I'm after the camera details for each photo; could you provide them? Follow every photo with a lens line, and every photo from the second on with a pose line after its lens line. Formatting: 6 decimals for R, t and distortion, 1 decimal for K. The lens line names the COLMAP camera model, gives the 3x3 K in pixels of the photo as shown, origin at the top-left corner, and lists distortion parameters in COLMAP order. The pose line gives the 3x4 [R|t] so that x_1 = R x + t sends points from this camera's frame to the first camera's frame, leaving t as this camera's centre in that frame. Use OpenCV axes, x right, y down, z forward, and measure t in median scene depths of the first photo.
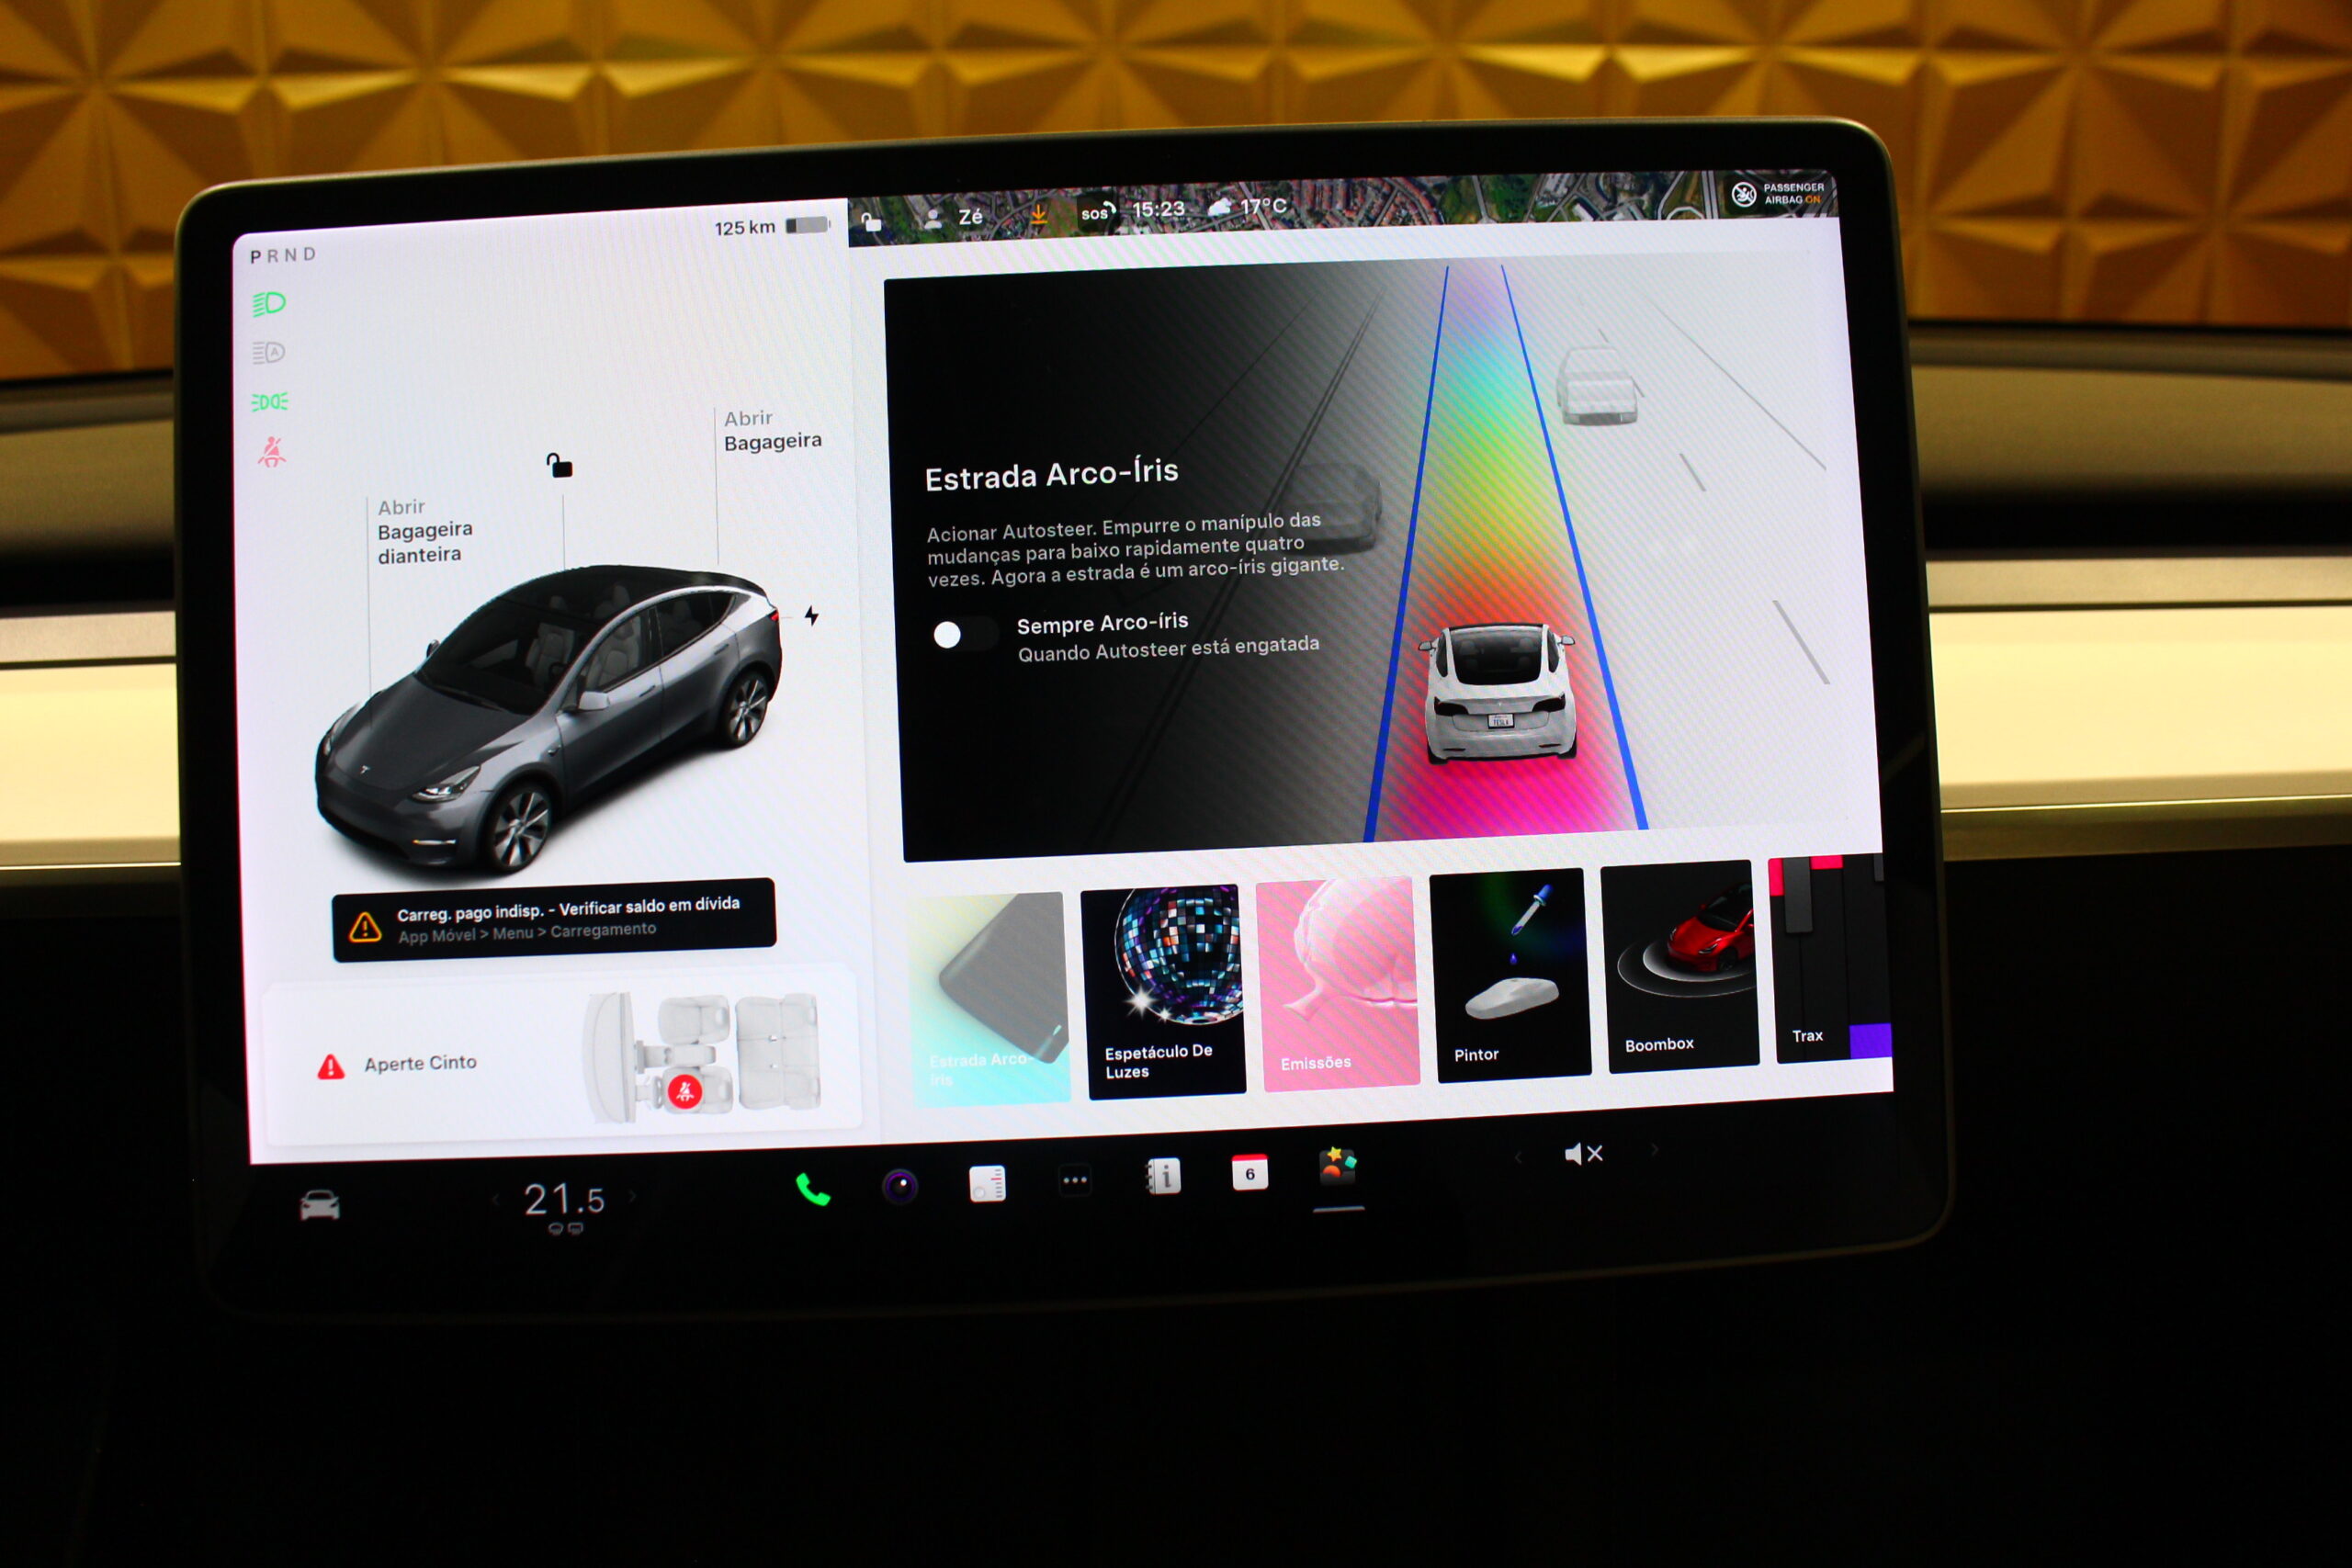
lens RADIAL K [[1940.5, 0, 1168.2], [0, 1940.5, 764.4], [0, 0, 1]] dist [-0.138606, 0.068862]
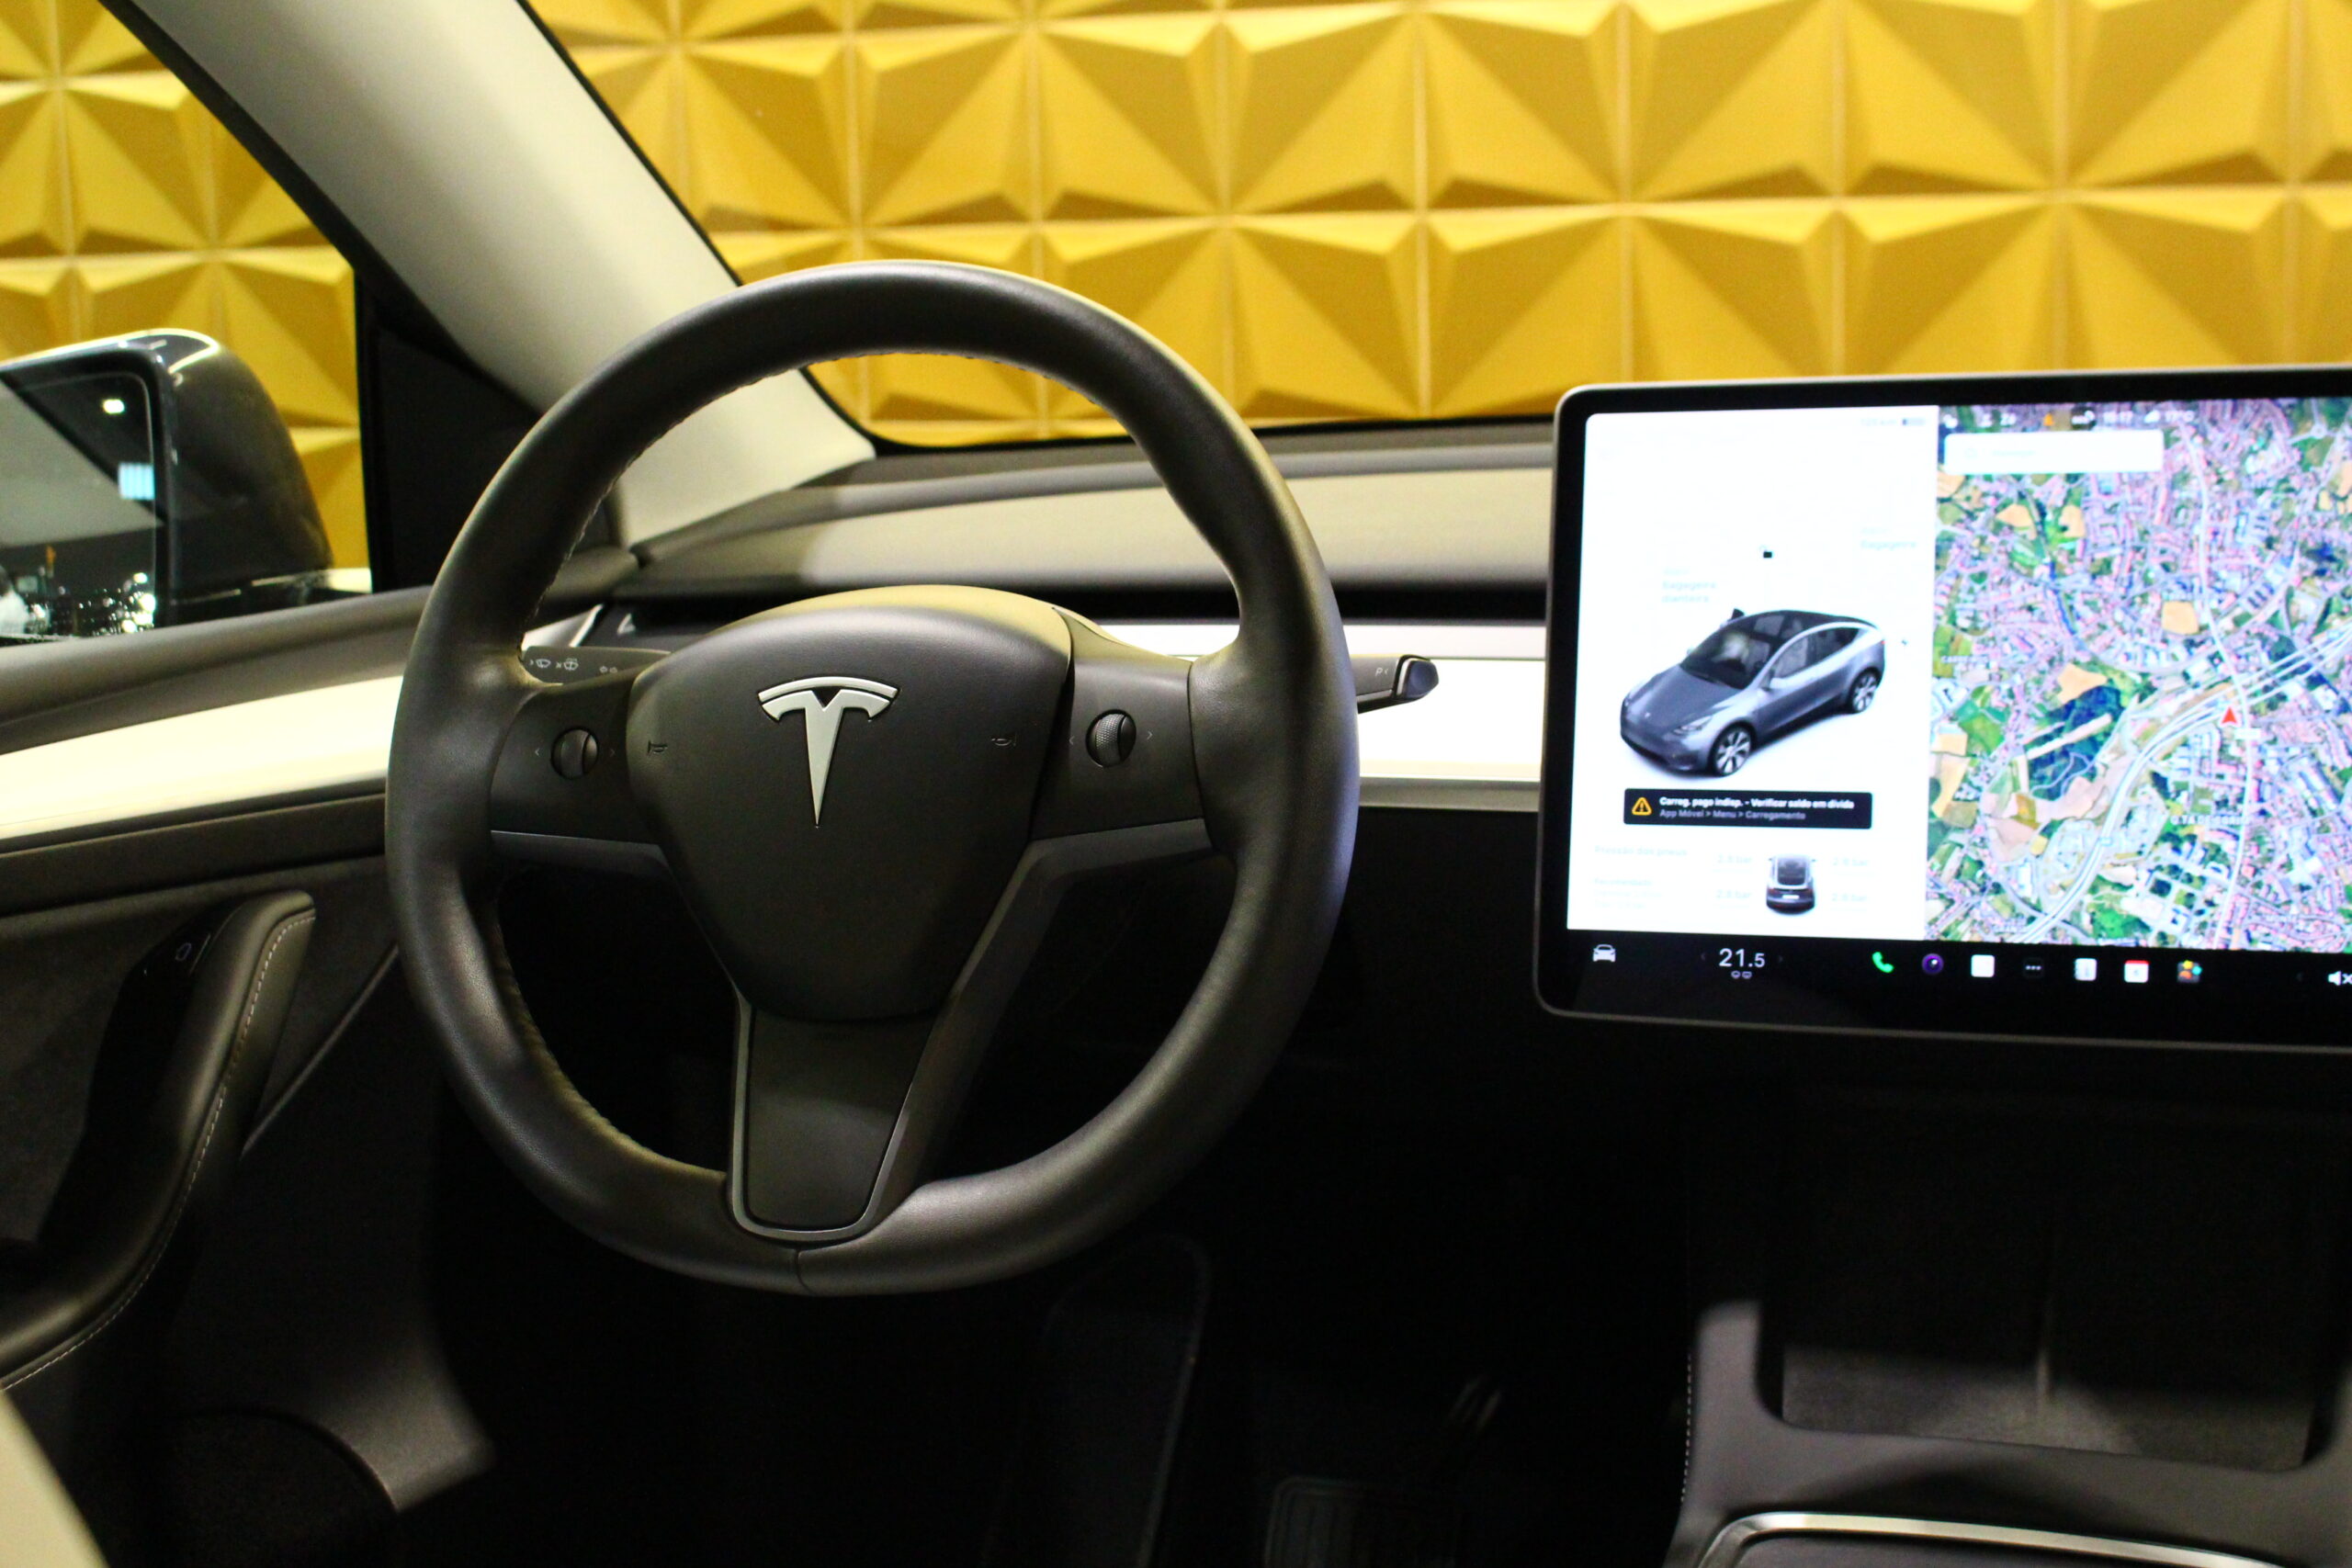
lens RADIAL K [[3116.6, 0, 1165.2], [0, 3116.6, 753.6], [0, 0, 1]] dist [-0.080739, 0.000000]
pose [[0.921772, 0.053244, -0.384060, 0.293094], [-0.078205, 0.995700, -0.049659, 0.221470], [0.379764, 0.075810, 0.921972, -1.900476]]
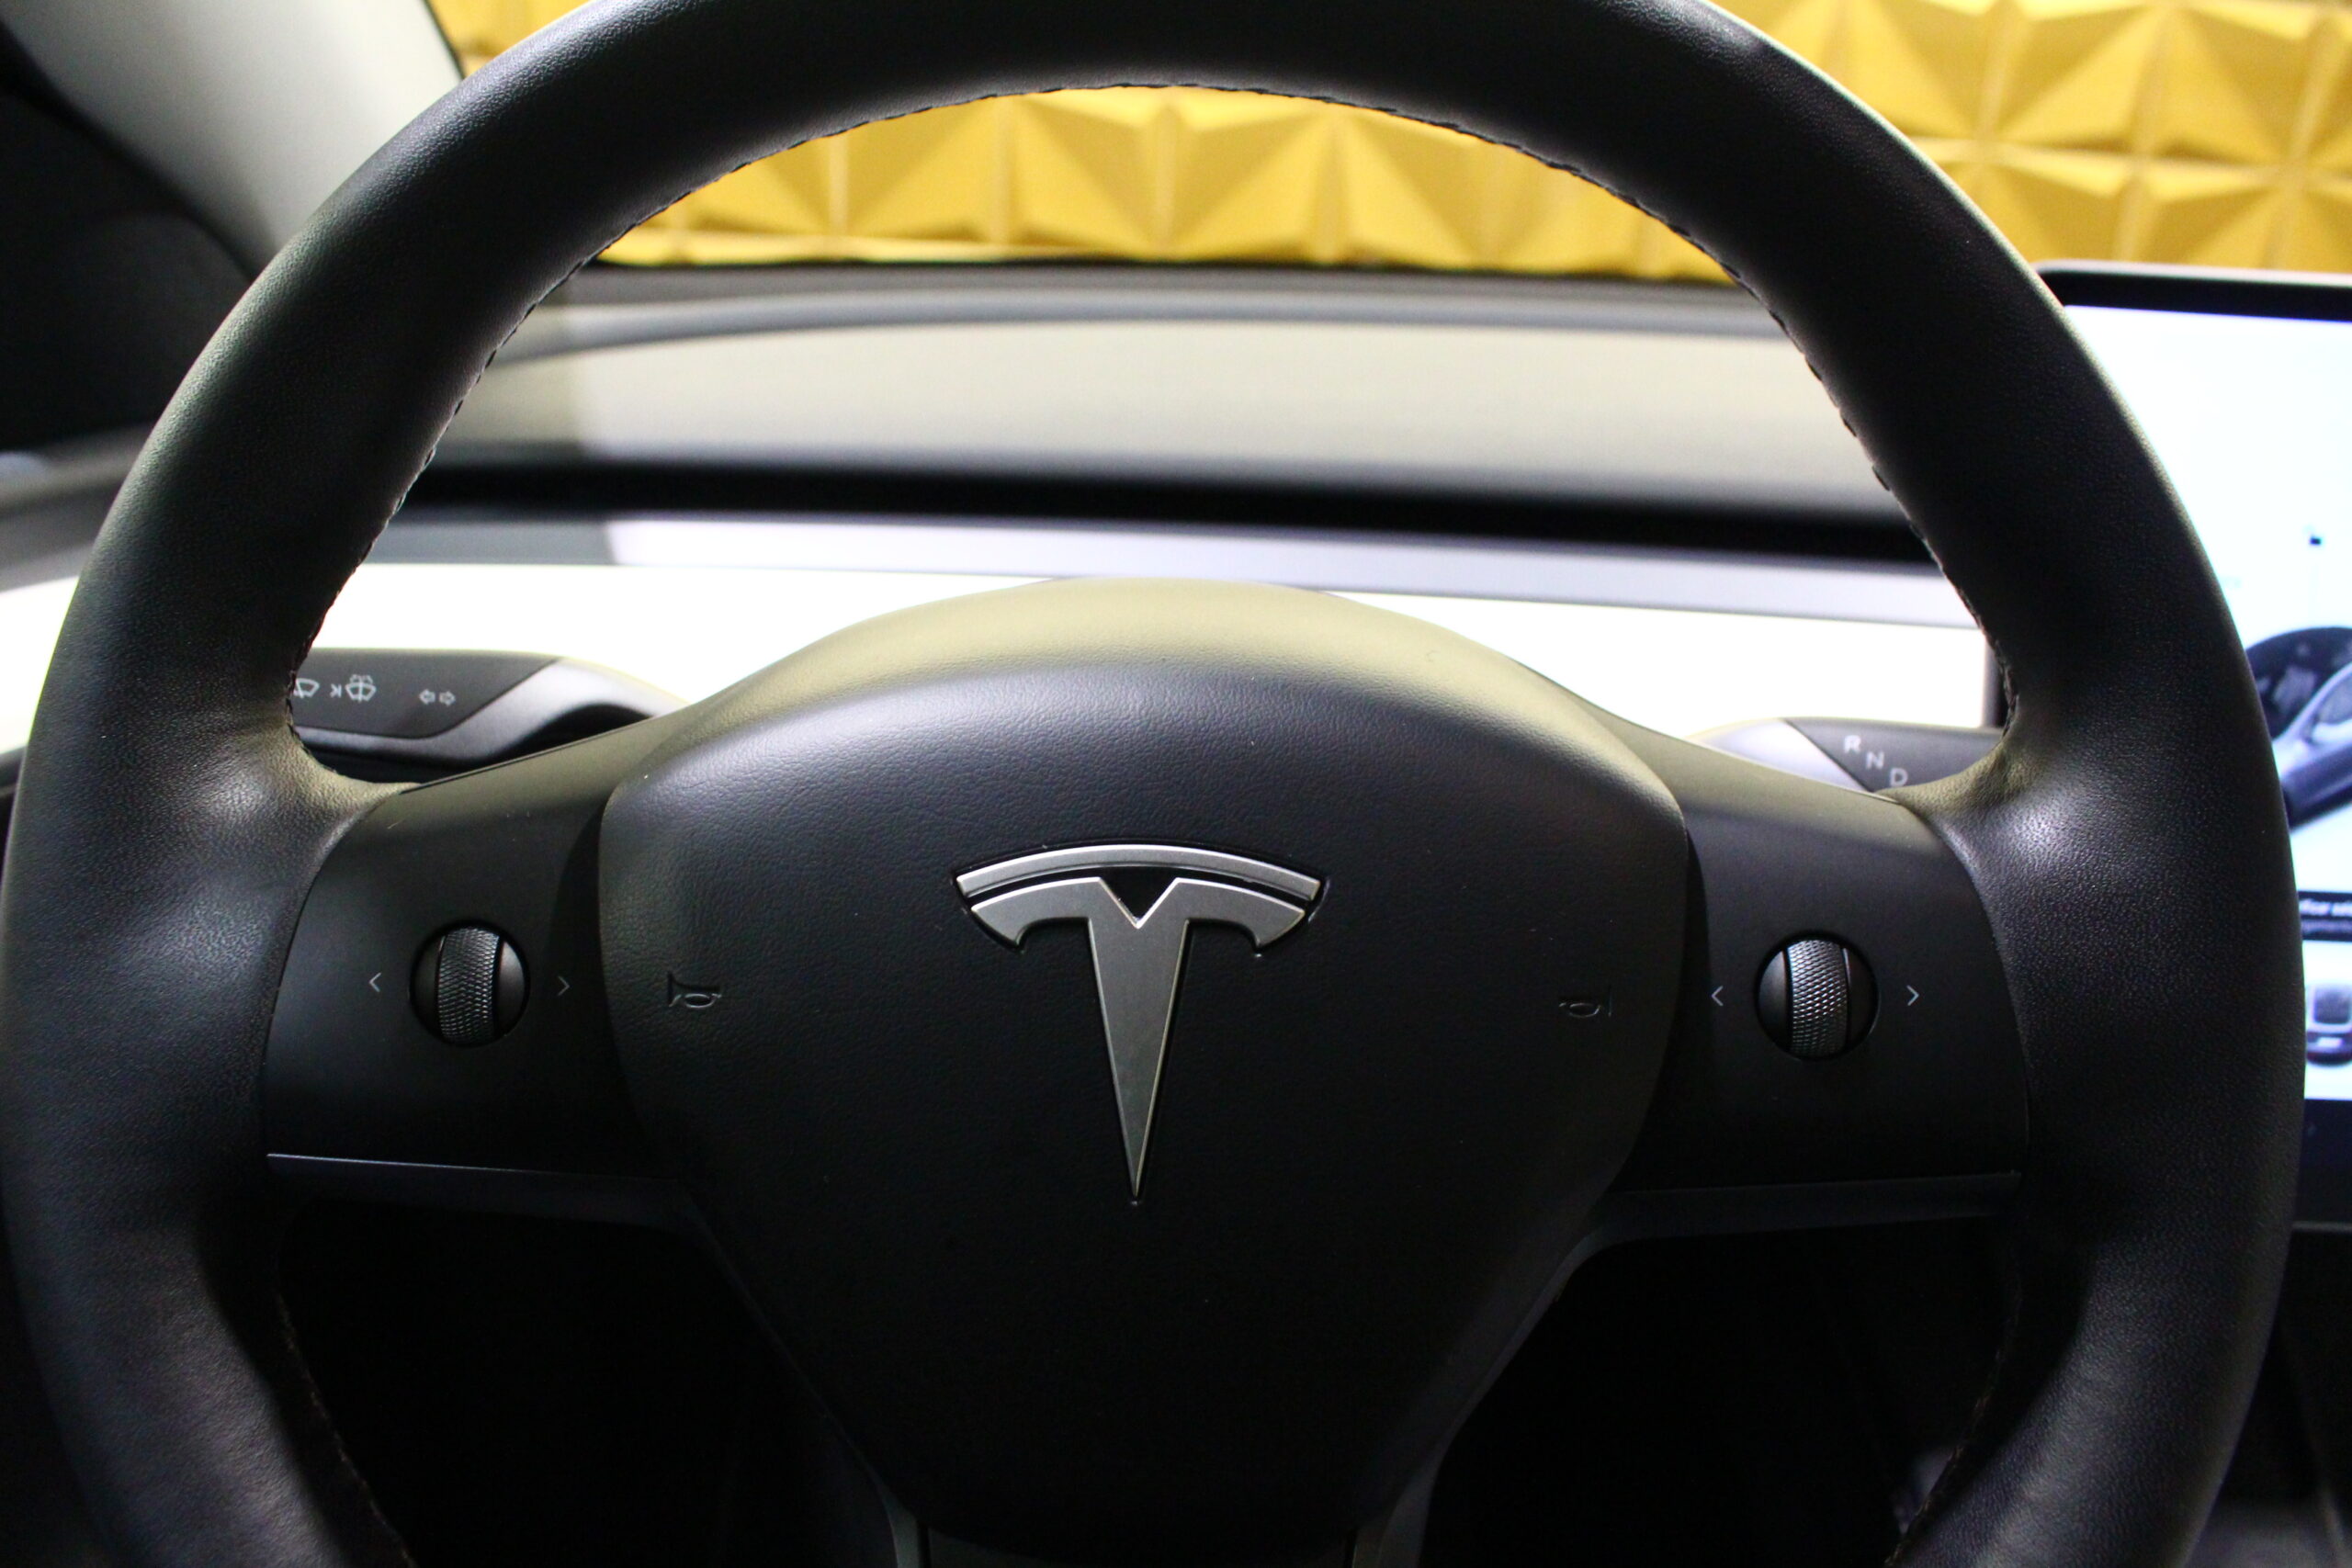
lens RADIAL K [[1940.5, 0, 1189.7], [0, 1940.5, 800.1], [0, 0, 1]] dist [-0.138606, 0.068862]
pose [[0.995036, 0.088941, -0.044642, -0.968597], [-0.084546, 0.992146, 0.092191, -0.038979], [0.052491, -0.087959, 0.994740, -0.233498]]
